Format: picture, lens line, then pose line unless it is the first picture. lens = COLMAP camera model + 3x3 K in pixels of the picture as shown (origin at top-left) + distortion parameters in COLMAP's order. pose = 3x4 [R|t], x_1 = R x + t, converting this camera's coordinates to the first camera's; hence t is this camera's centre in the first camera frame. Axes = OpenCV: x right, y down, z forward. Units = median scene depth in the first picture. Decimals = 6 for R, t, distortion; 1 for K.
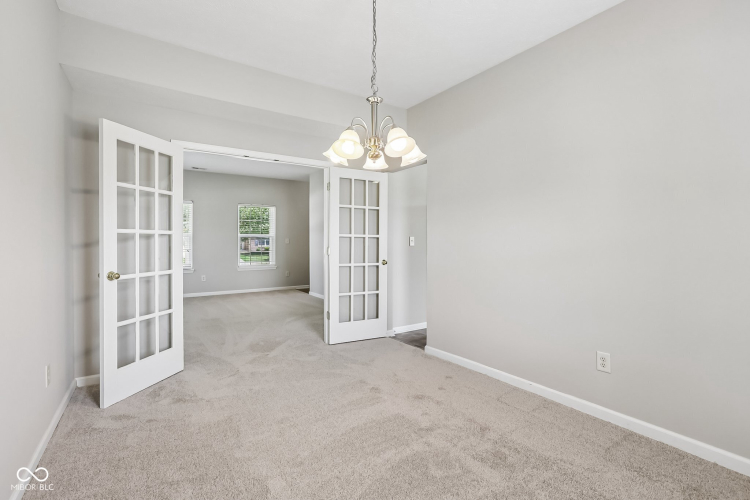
lens RADIAL K [[346.9, 0, 376.6], [0, 346.9, 247.2], [0, 0, 1]] dist [-0.026228, 0.010127]
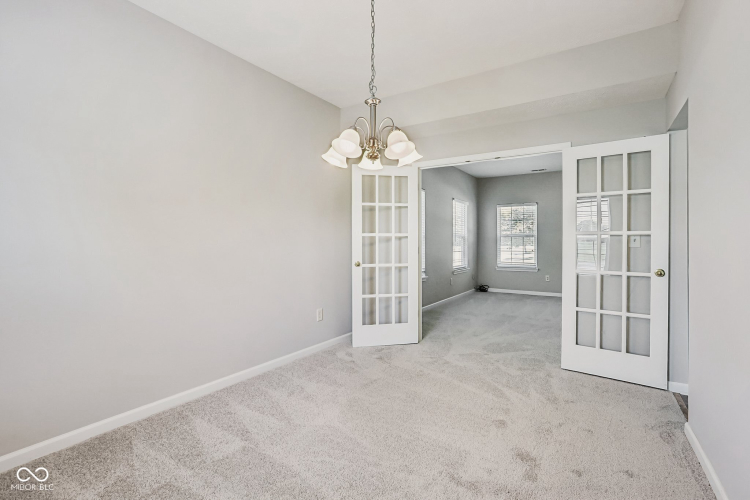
lens RADIAL K [[346.9, 0, 376.7], [0, 346.9, 246.0], [0, 0, 1]] dist [-0.026228, 0.010127]
pose [[0.382418, 0.007594, -0.923958, 0.587035], [-0.010535, 0.999937, 0.003859, -0.004572], [0.923930, 0.008258, 0.382474, 0.389717]]
